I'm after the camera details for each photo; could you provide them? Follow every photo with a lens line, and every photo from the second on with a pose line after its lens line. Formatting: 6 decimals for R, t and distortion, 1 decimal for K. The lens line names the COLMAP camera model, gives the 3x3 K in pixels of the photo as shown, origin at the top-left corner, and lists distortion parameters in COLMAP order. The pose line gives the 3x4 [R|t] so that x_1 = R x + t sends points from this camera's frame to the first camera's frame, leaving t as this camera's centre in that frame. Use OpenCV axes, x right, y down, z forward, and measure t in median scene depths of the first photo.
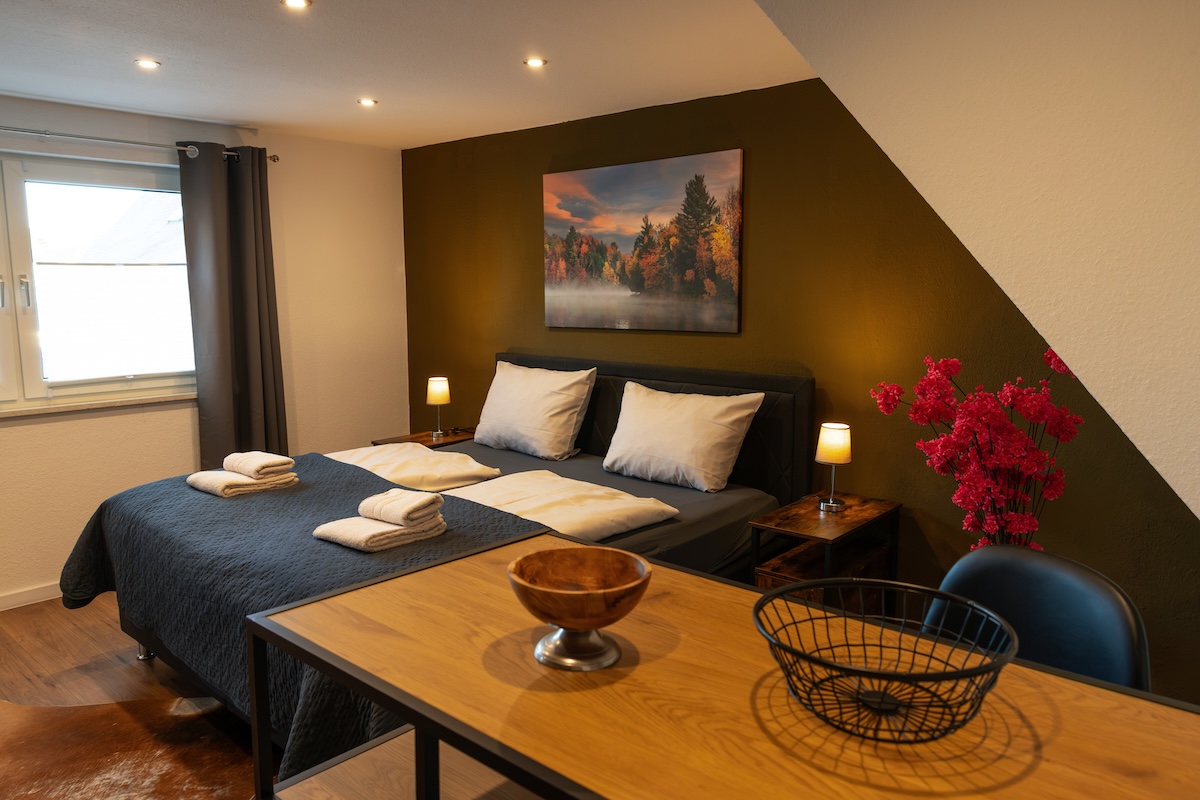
lens RADIAL K [[858.1, 0, 599.4], [0, 858.1, 395.8], [0, 0, 1]] dist [-0.000671, -0.011108]
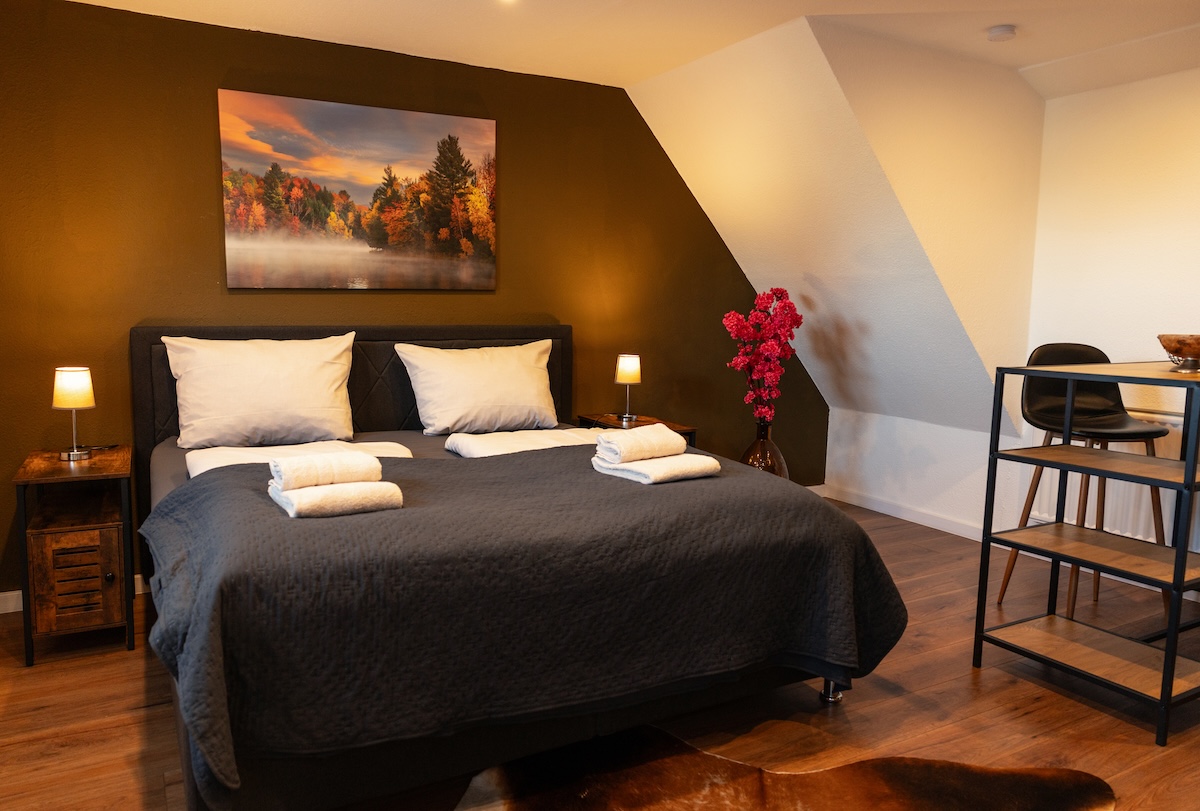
lens RADIAL K [[861.7, 0, 597.9], [0, 861.7, 409.8], [0, 0, 1]] dist [0.003227, -0.004622]
pose [[0.311702, -0.109745, 0.943821, -0.788486], [0.115797, 0.990291, 0.076906, 0.007738], [-0.943097, 0.085320, 0.321384, 0.499347]]
